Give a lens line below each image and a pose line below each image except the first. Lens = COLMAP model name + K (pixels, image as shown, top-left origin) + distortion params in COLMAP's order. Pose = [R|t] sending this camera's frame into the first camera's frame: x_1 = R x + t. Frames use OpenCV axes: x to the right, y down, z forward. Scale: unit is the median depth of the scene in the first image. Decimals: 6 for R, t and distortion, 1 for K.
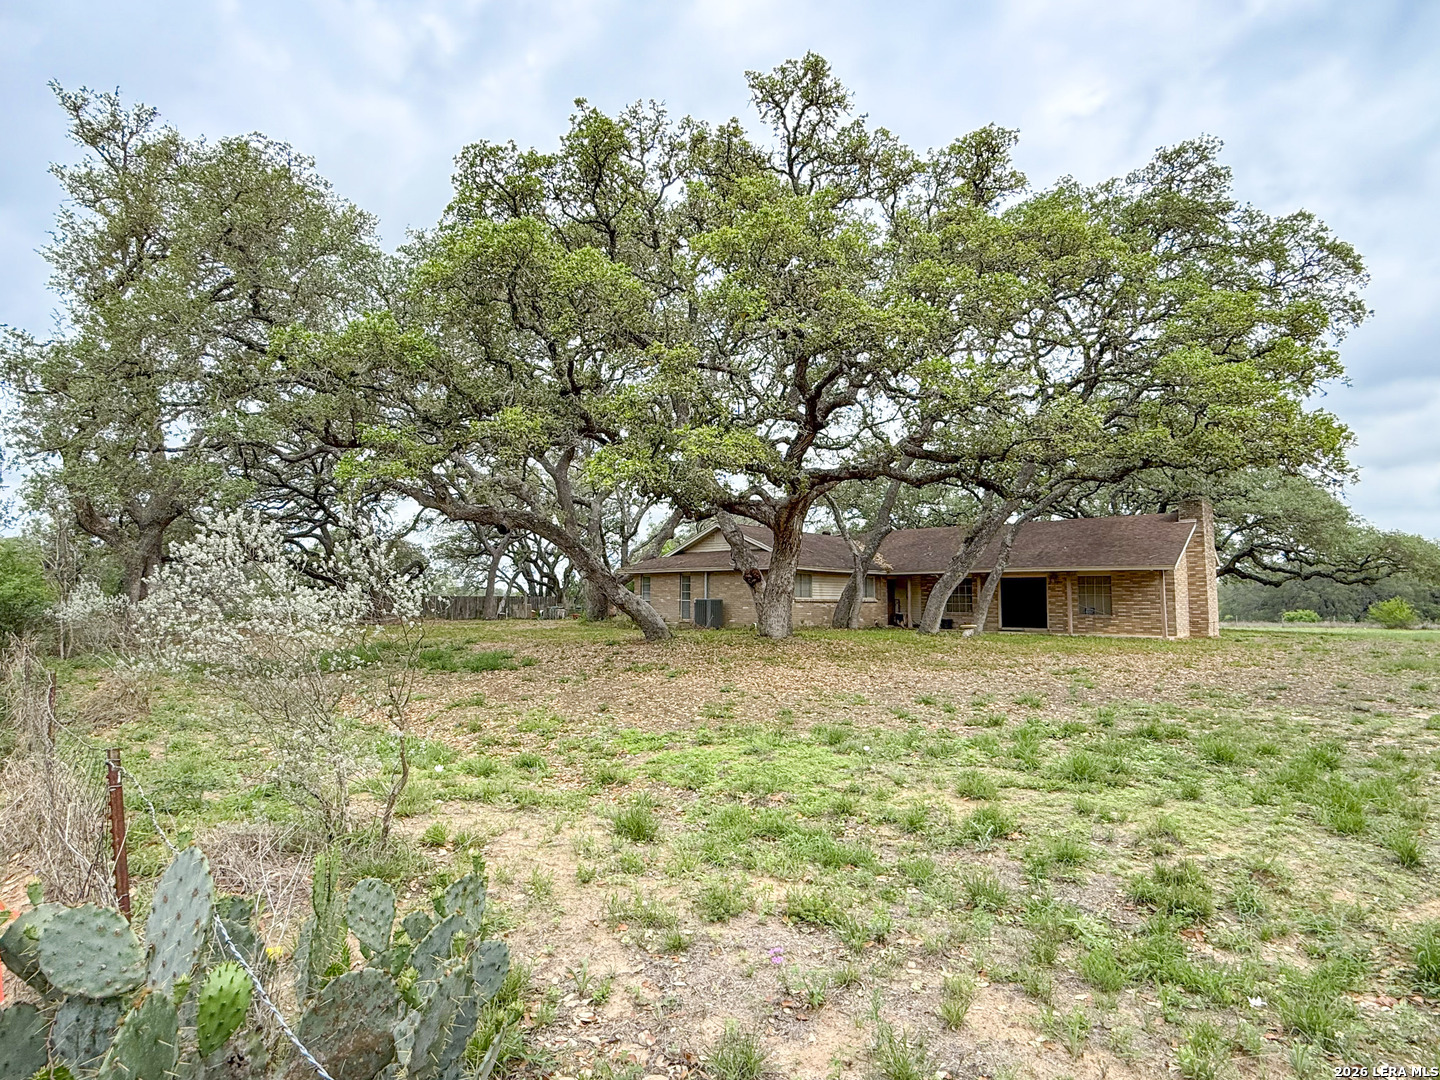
lens RADIAL K [[720.4, 0, 715.5], [0, 720.4, 541.3], [0, 0, 1]] dist [-0.002250, -0.002121]
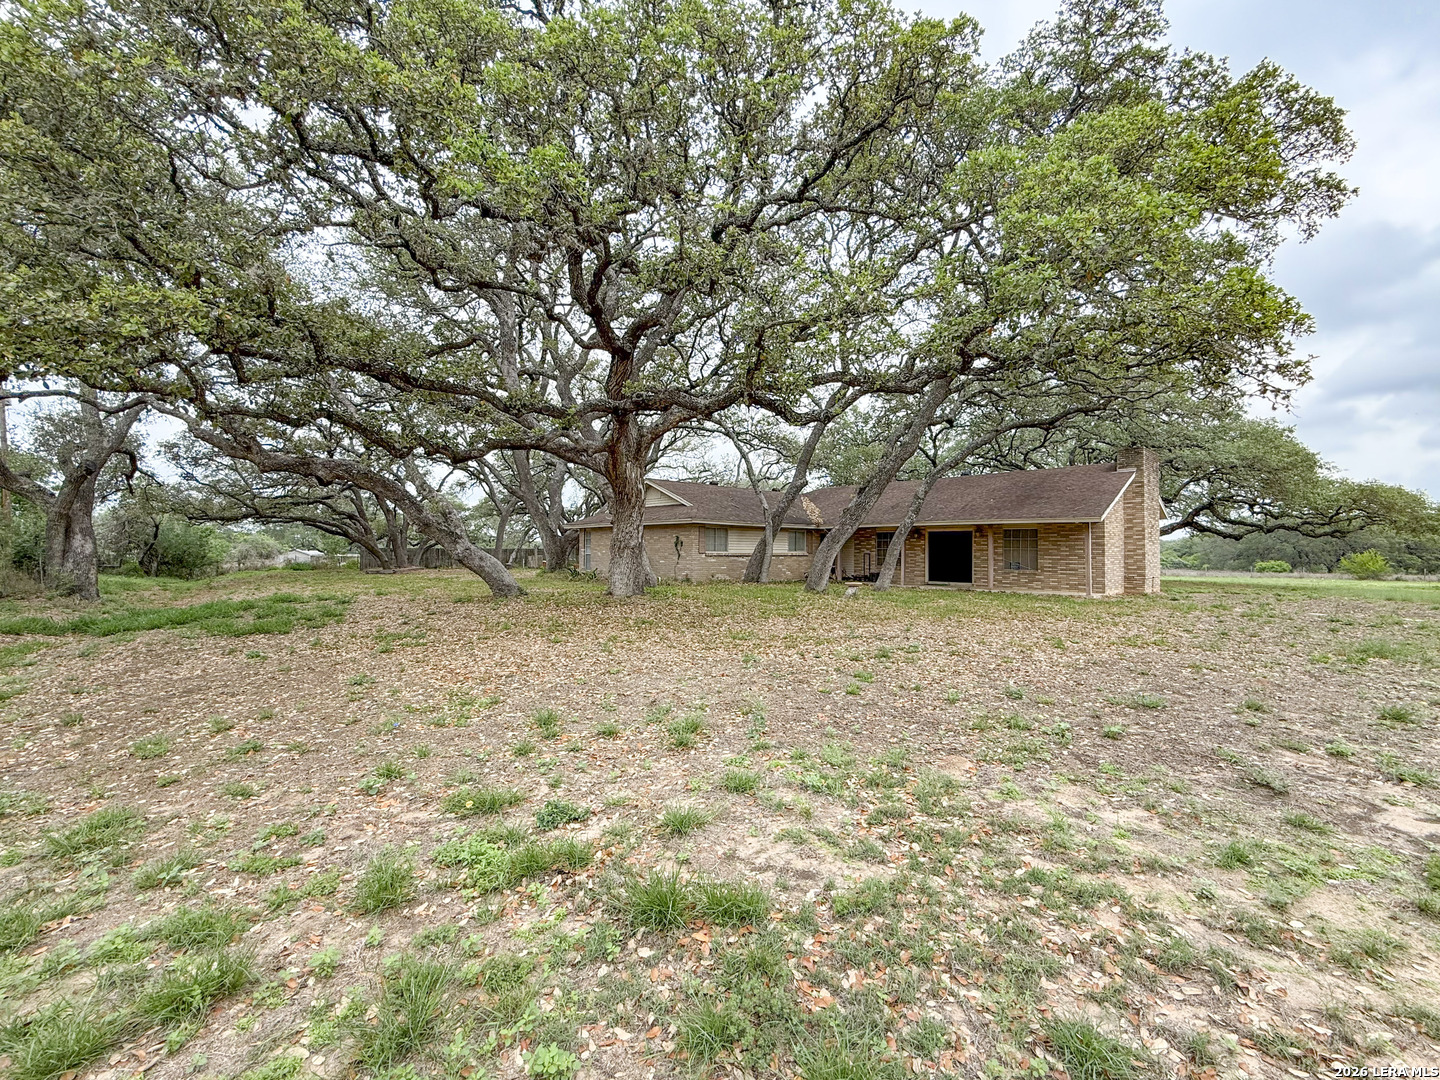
lens RADIAL K [[566.9, 0, 724.3], [0, 566.9, 539.9], [0, 0, 1]] dist [-0.003609, 0.000287]
pose [[0.995418, -0.001779, -0.095602, 0.199961], [0.007731, 0.998051, 0.061917, 0.012321], [0.095306, -0.062372, 0.993492, 0.207782]]
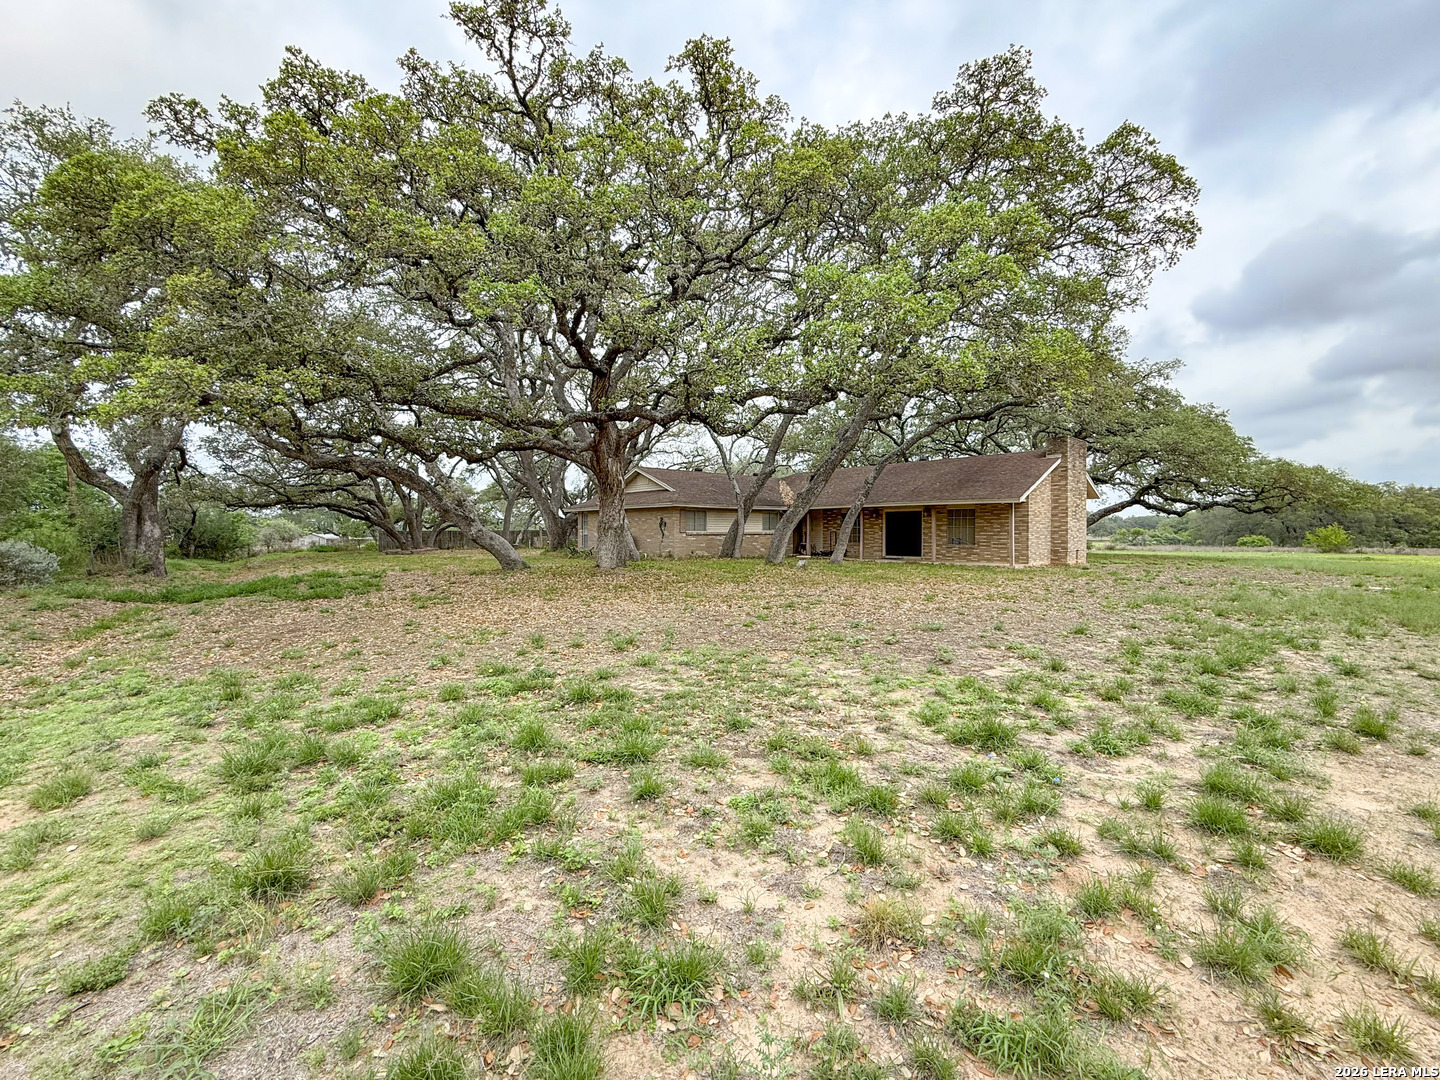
lens RADIAL K [[566.9, 0, 726.2], [0, 566.9, 536.6], [0, 0, 1]] dist [-0.003609, 0.000287]
pose [[0.994421, -0.007655, -0.105204, 0.253783], [0.017296, 0.995697, 0.091038, 0.005216], [0.104054, -0.092350, 0.990275, 0.105632]]
